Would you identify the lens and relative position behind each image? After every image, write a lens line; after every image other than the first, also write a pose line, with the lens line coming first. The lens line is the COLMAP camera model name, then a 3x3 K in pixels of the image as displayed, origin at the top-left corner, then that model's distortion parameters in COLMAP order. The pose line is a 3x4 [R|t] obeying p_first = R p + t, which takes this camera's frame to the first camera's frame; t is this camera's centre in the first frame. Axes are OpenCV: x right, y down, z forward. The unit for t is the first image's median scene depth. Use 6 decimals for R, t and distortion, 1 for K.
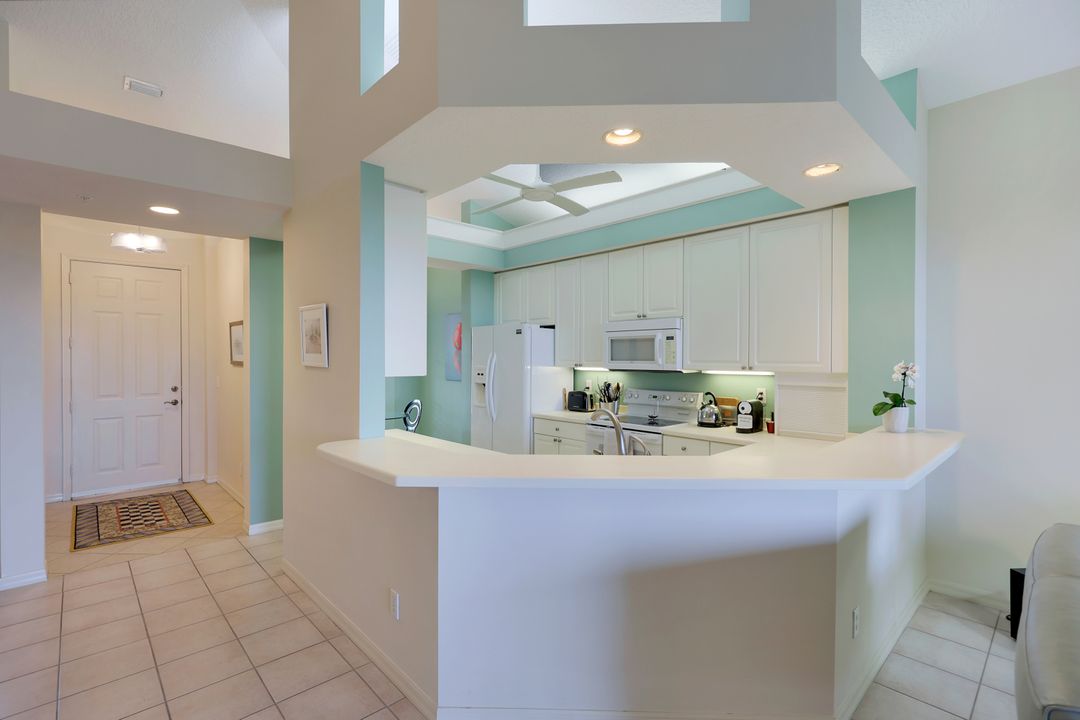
lens RADIAL K [[497.4, 0, 542.0], [0, 497.4, 361.8], [0, 0, 1]] dist [0.002653, -0.000341]
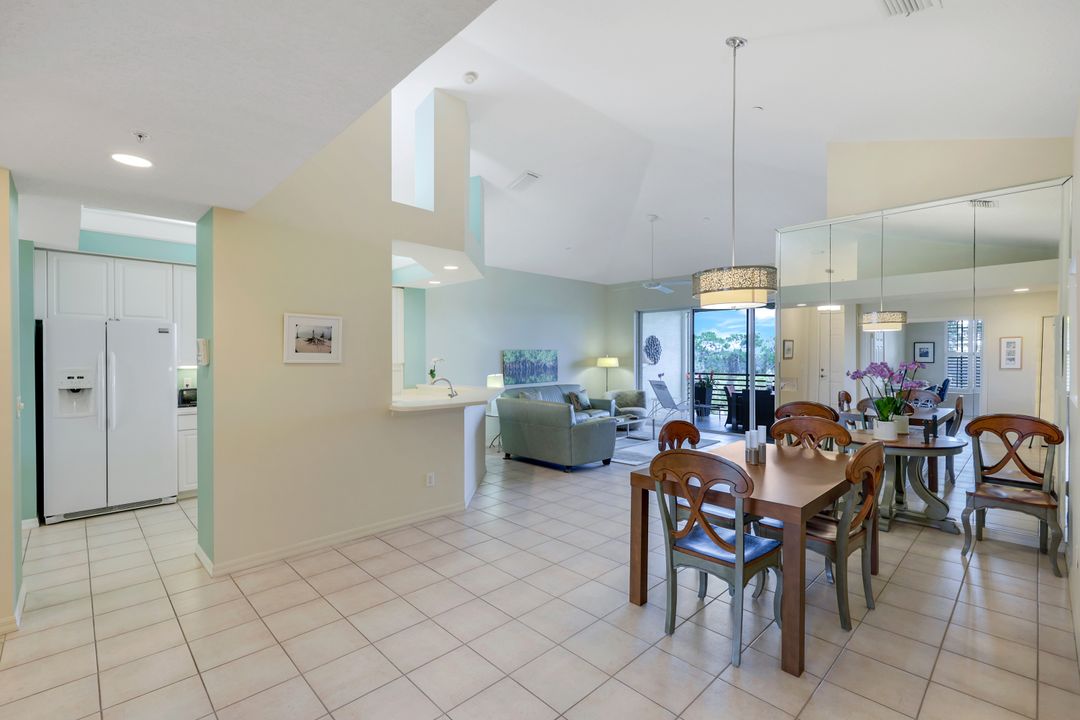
lens RADIAL K [[497.4, 0, 549.1], [0, 497.4, 358.9], [0, 0, 1]] dist [0.002653, -0.000341]
pose [[-0.033572, -0.003769, 0.999429, -1.237902], [0.012721, 0.999910, 0.004198, 0.001253], [-0.999355, 0.012854, -0.033521, 0.316176]]
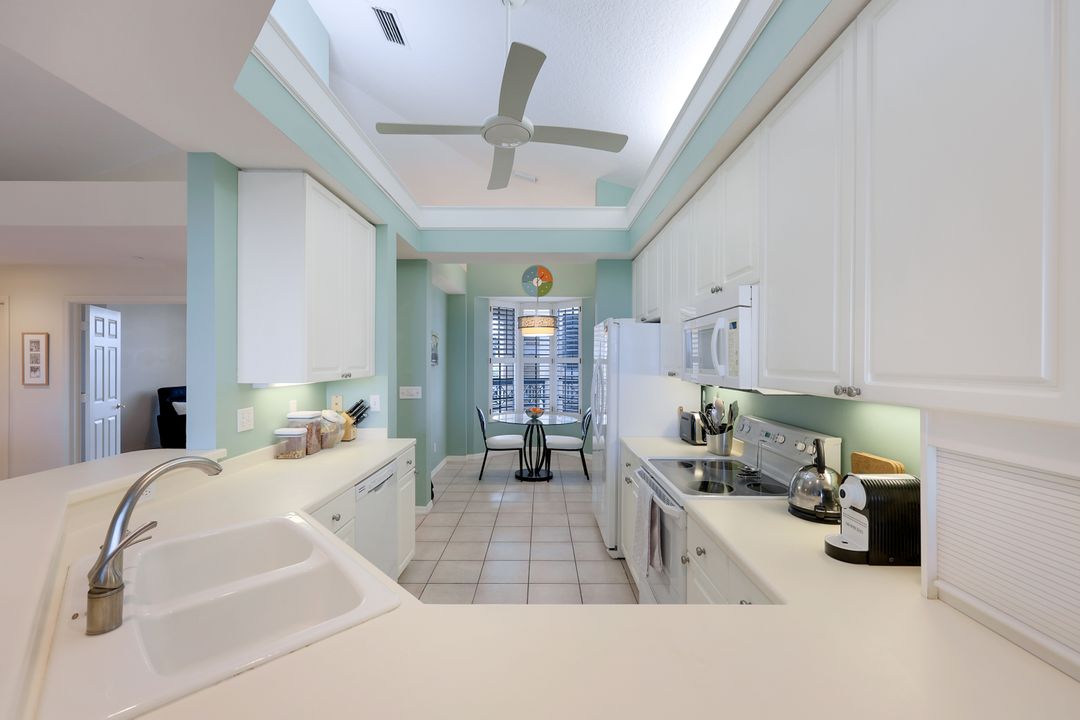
lens RADIAL K [[440.9, 0, 539.5], [0, 440.9, 361.4], [0, 0, 1]] dist [0.000502, 0.000420]
pose [[0.721120, 0.000633, -0.692810, 0.405438], [-0.010735, 0.999890, -0.010261, -0.003507], [0.692727, 0.014837, 0.721047, 0.502215]]
